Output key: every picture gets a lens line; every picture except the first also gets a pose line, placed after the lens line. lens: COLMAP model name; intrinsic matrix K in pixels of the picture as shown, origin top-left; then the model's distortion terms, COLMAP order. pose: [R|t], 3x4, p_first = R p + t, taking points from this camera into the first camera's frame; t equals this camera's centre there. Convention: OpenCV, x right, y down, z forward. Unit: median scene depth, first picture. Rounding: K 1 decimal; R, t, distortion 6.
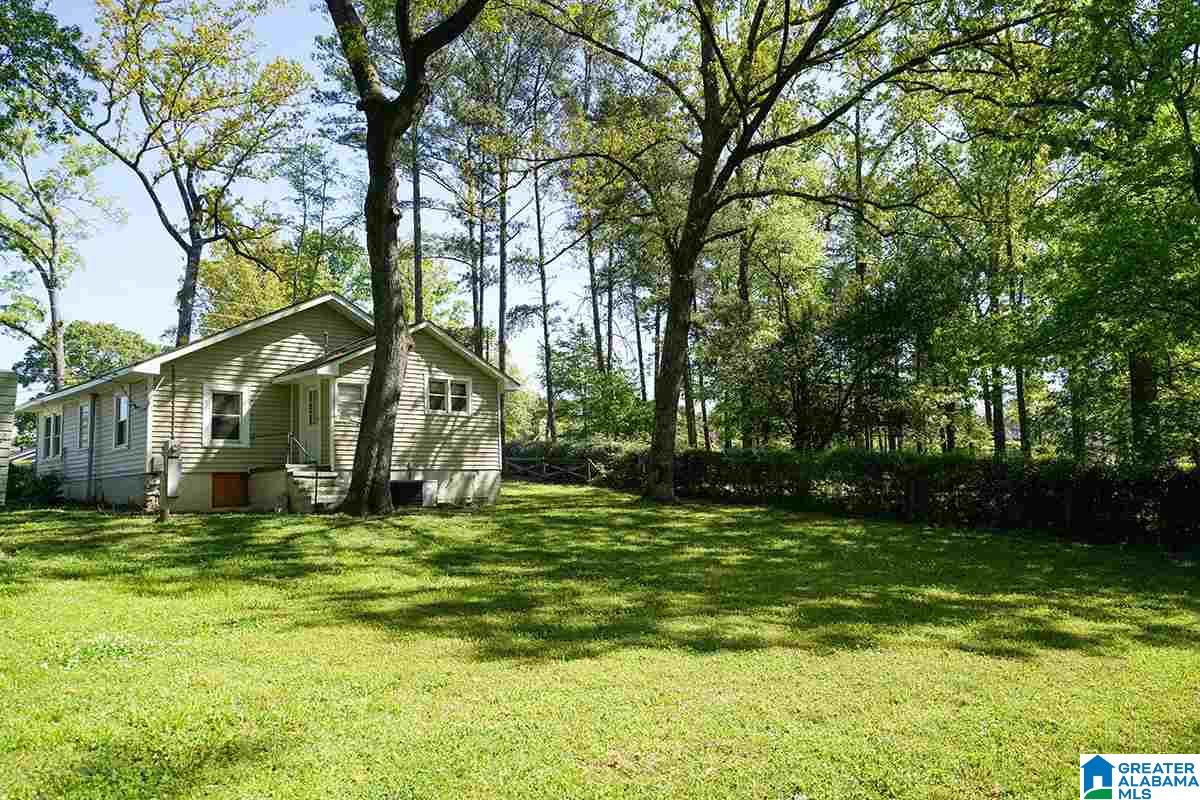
lens RADIAL K [[873.4, 0, 600.9], [0, 873.4, 398.1], [0, 0, 1]] dist [0.011076, -0.012348]
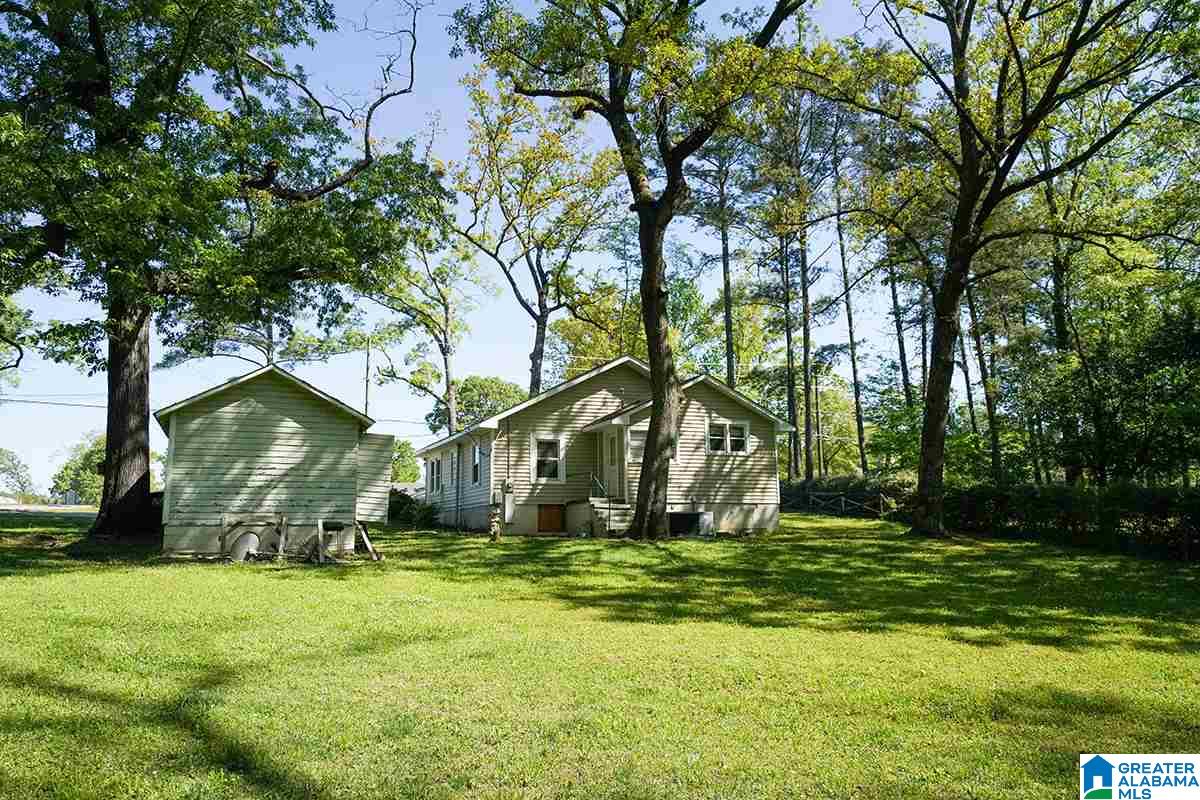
lens RADIAL K [[873.4, 0, 604.1], [0, 873.4, 397.8], [0, 0, 1]] dist [0.011076, -0.012348]
pose [[0.922162, -0.041655, -0.384553, 0.089299], [0.026622, 0.998662, -0.044335, -0.006654], [0.385886, 0.030647, 0.922037, -0.087079]]
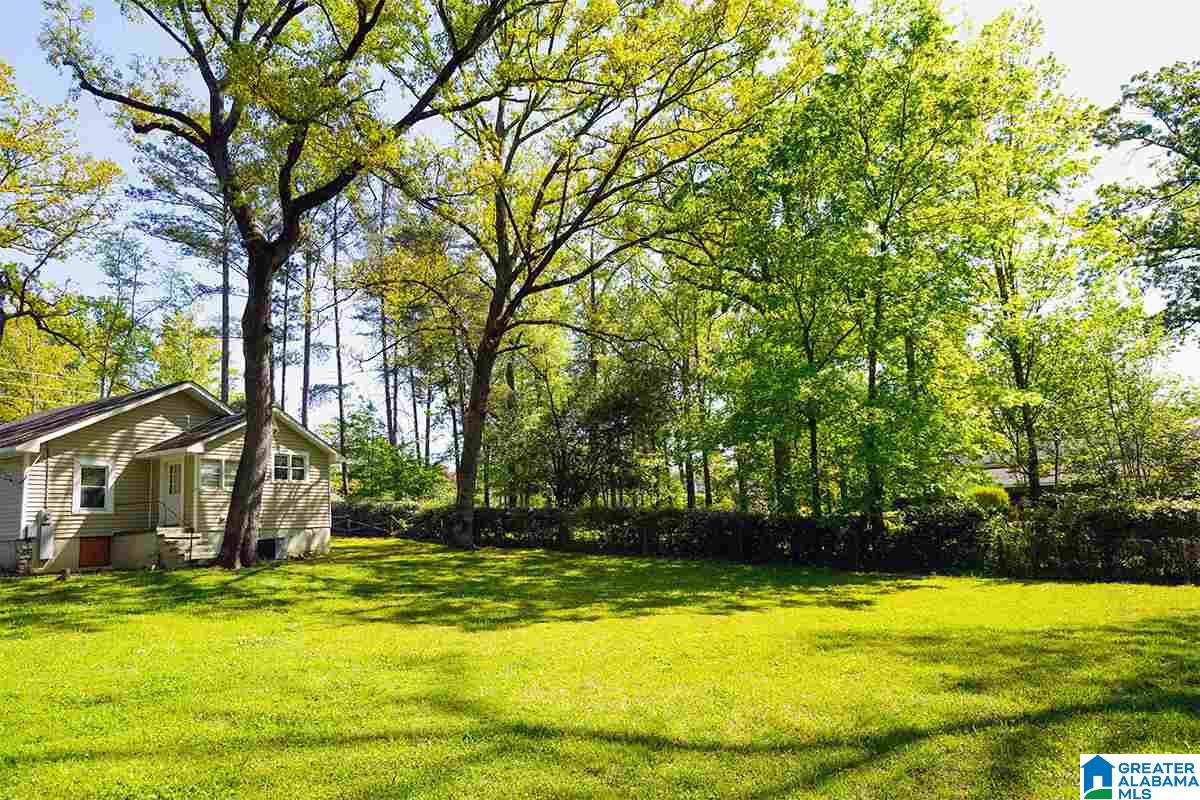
lens RADIAL K [[757.8, 0, 599.9], [0, 757.8, 396.4], [0, 0, 1]] dist [0.025442, -0.002859]
pose [[0.950921, 0.027622, 0.308199, -0.070668], [-0.003006, 0.996785, -0.080062, -0.013791], [-0.309420, 0.075206, 0.947947, -0.122123]]
